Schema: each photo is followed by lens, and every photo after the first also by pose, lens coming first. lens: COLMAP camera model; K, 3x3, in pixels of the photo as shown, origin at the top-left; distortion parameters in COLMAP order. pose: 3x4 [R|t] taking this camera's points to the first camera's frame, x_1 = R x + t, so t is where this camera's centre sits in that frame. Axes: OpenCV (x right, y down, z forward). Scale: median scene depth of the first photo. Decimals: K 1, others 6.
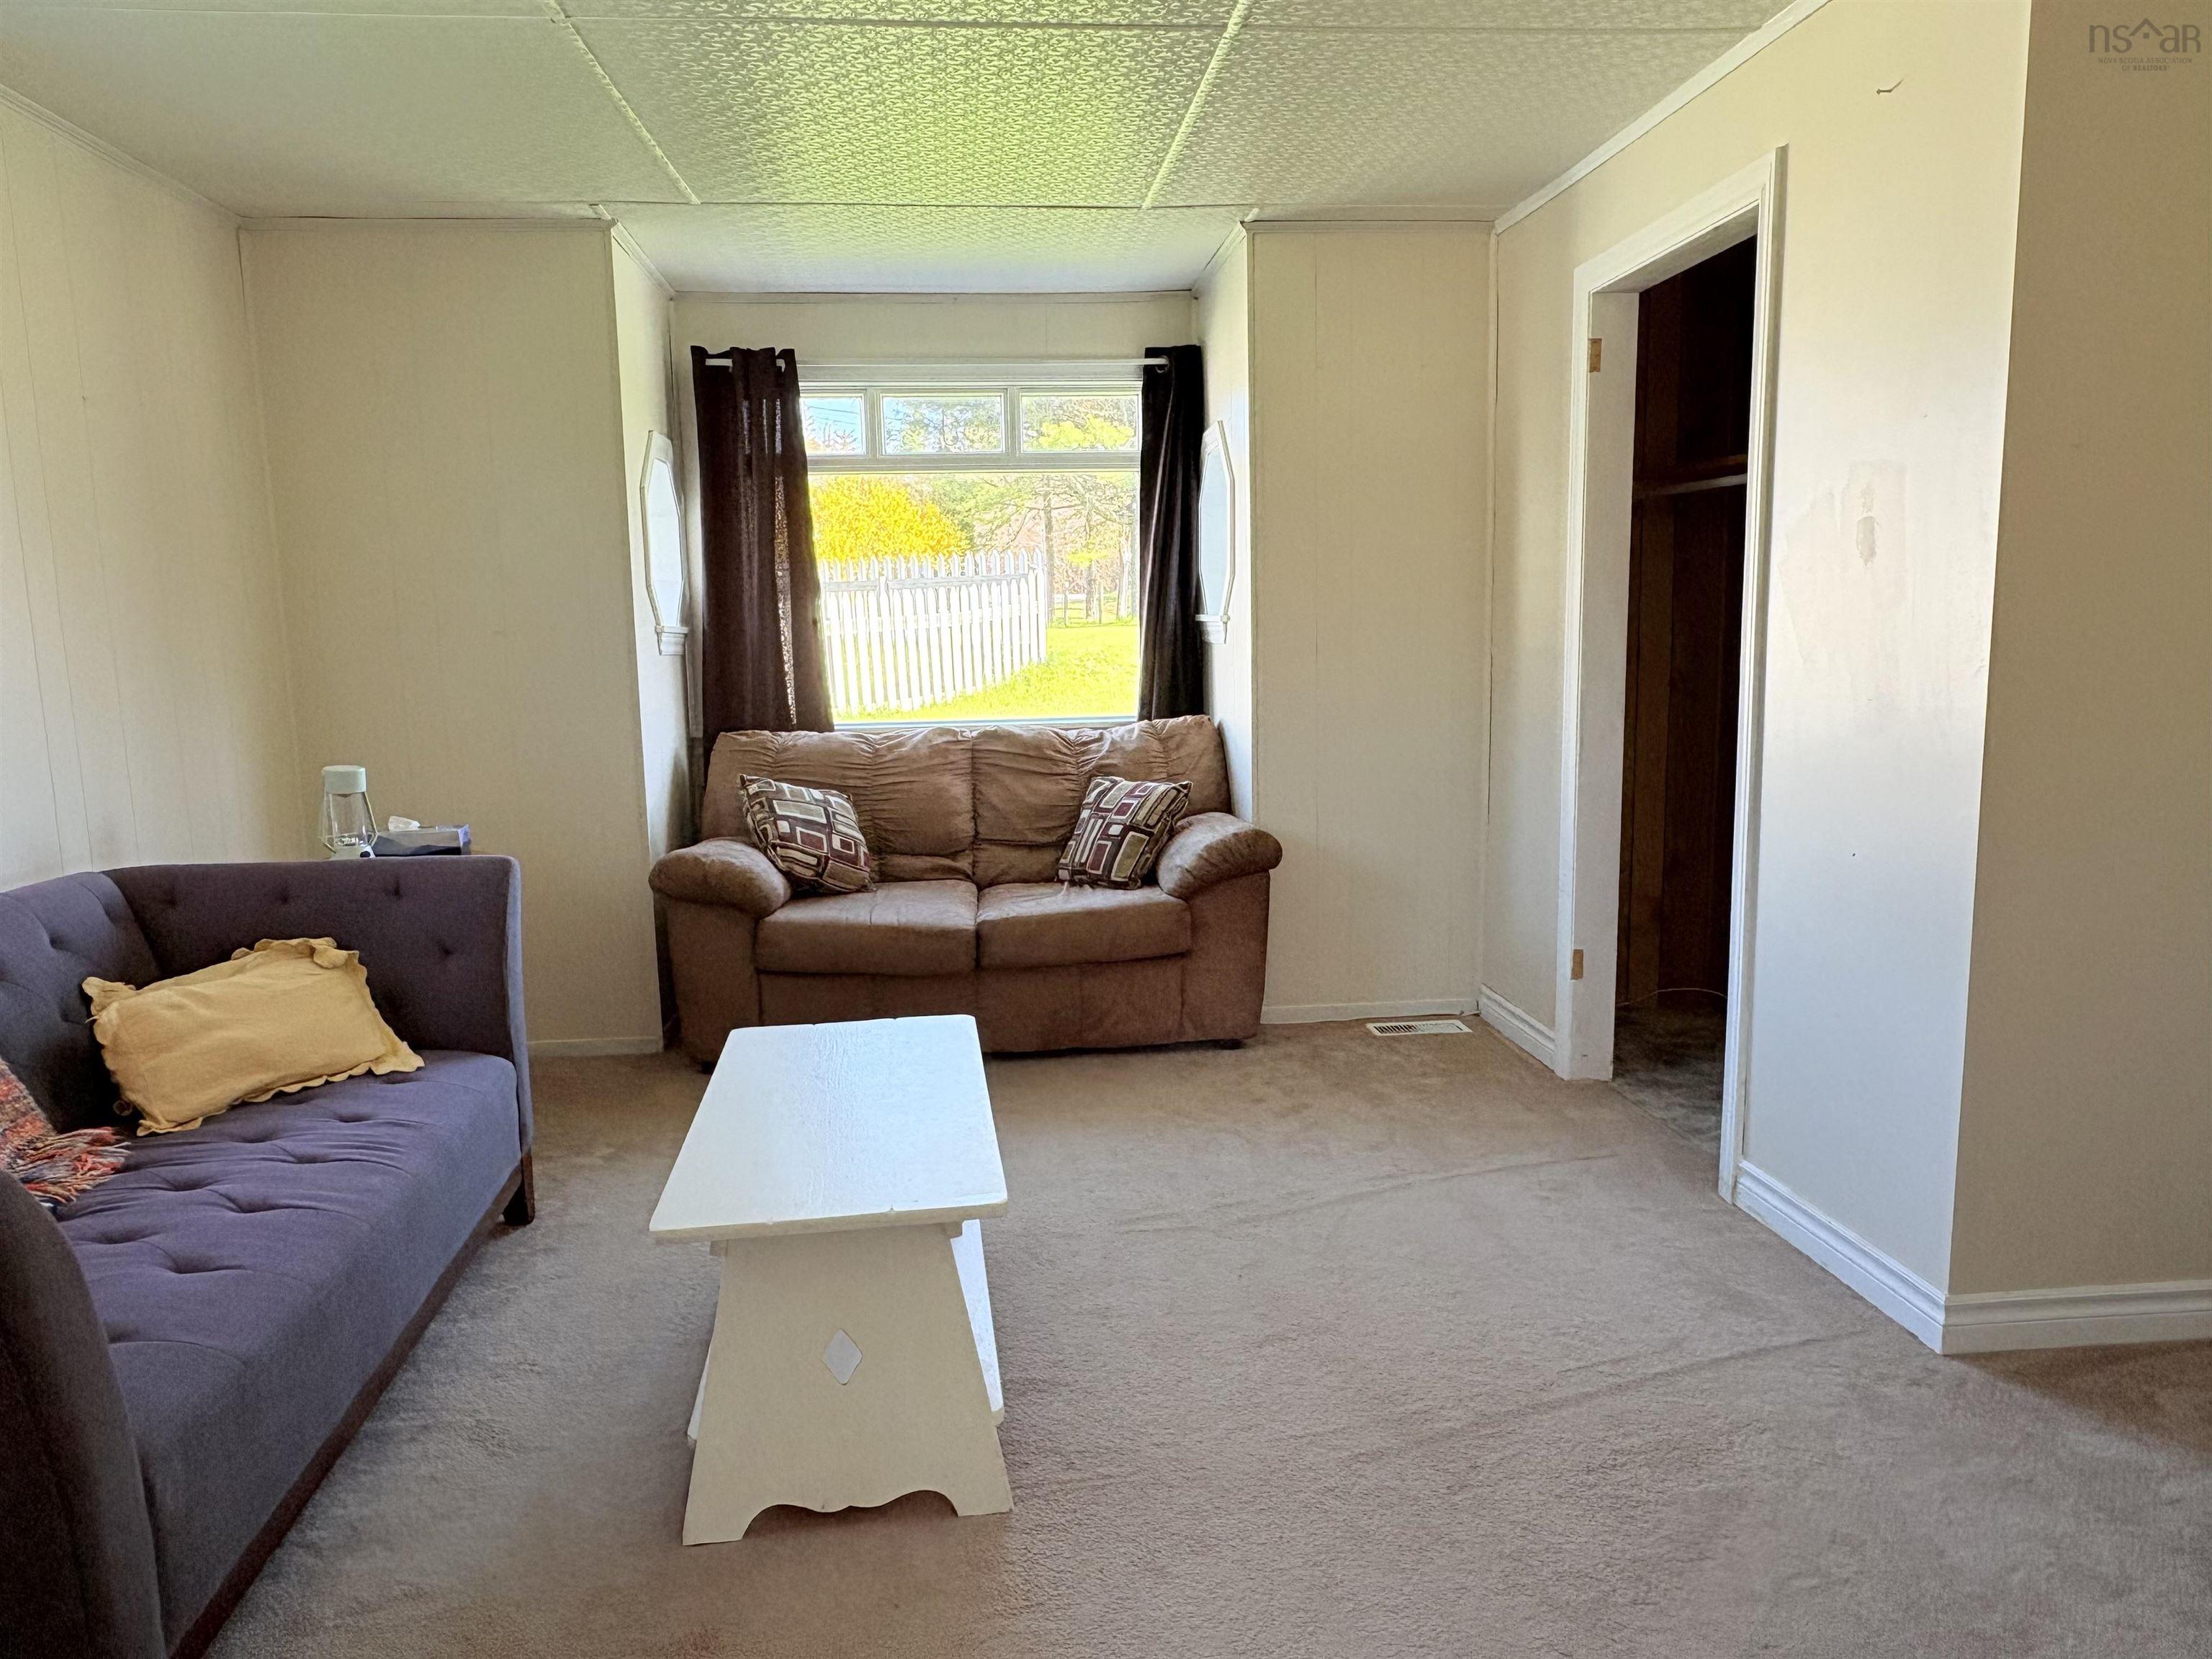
lens RADIAL K [[1459.6, 0, 1065.1], [0, 1459.6, 829.4], [0, 0, 1]] dist [0.000775, 0.003382]
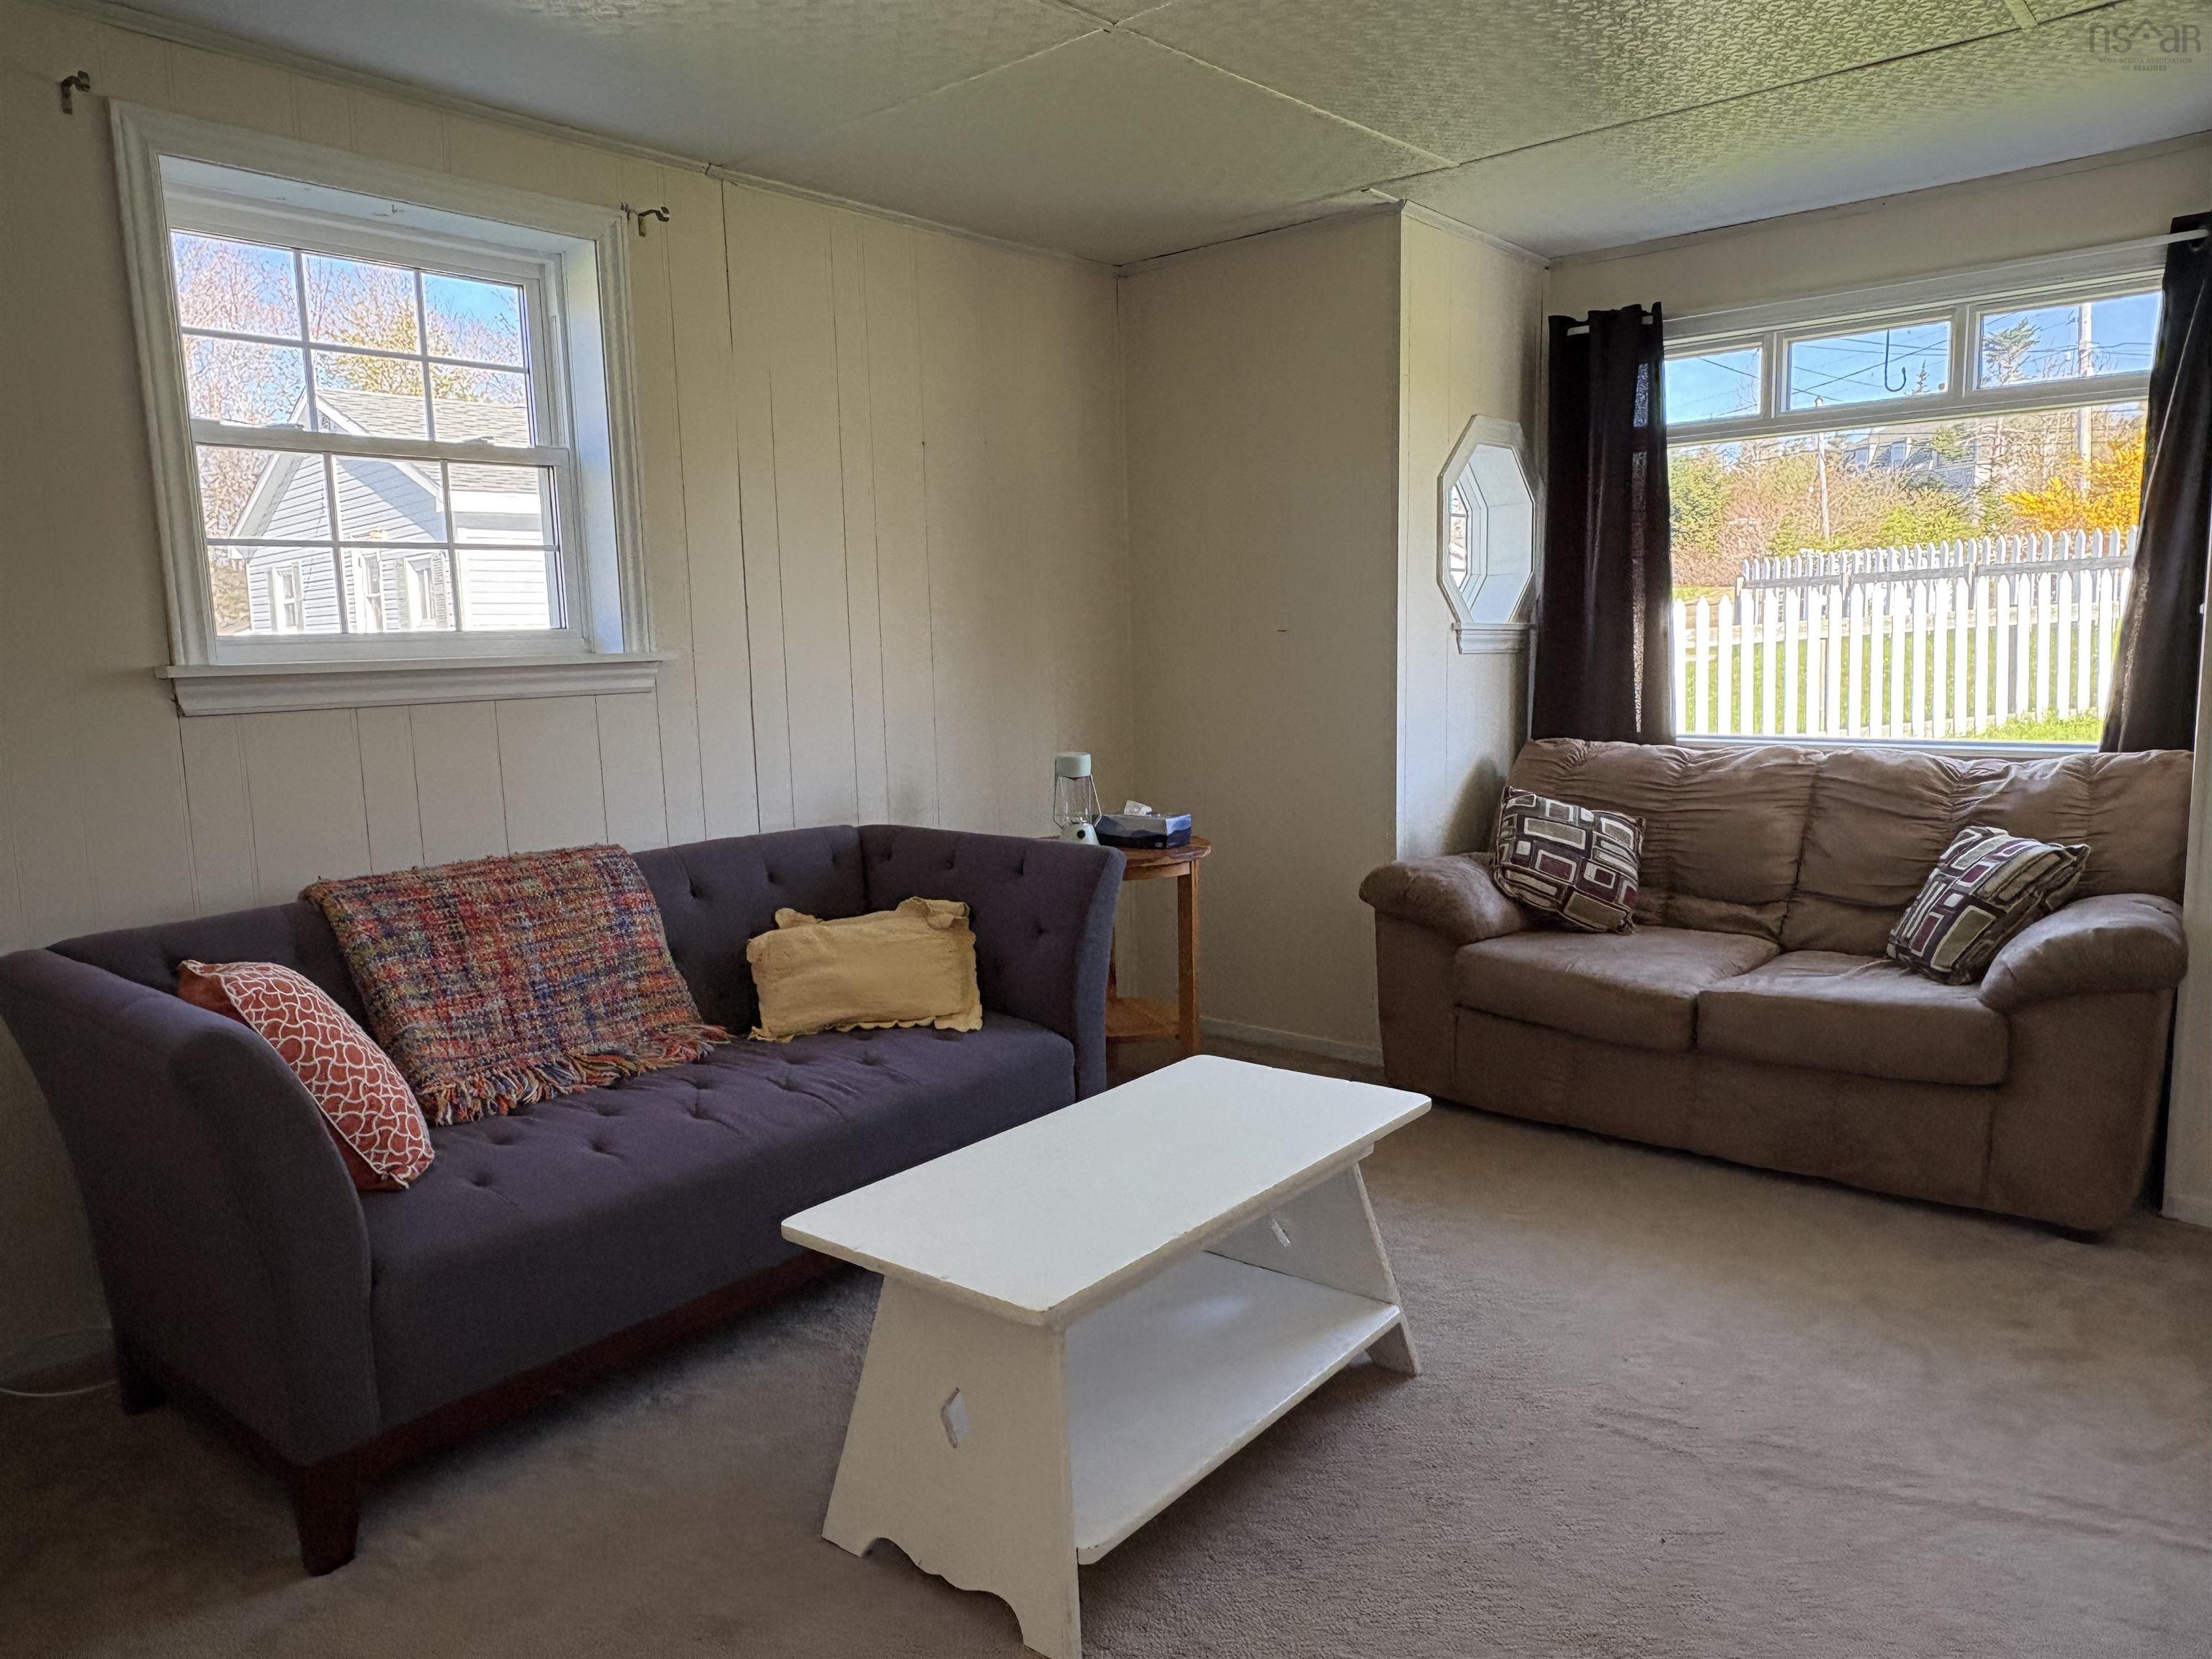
lens RADIAL K [[1459.6, 0, 1107.0], [0, 1459.6, 822.8], [0, 0, 1]] dist [0.000775, 0.003382]
pose [[0.702086, 0.093677, -0.705904, 0.250656], [-0.090781, 0.994995, 0.041751, -0.030457], [0.706282, 0.034769, 0.707076, 0.182558]]
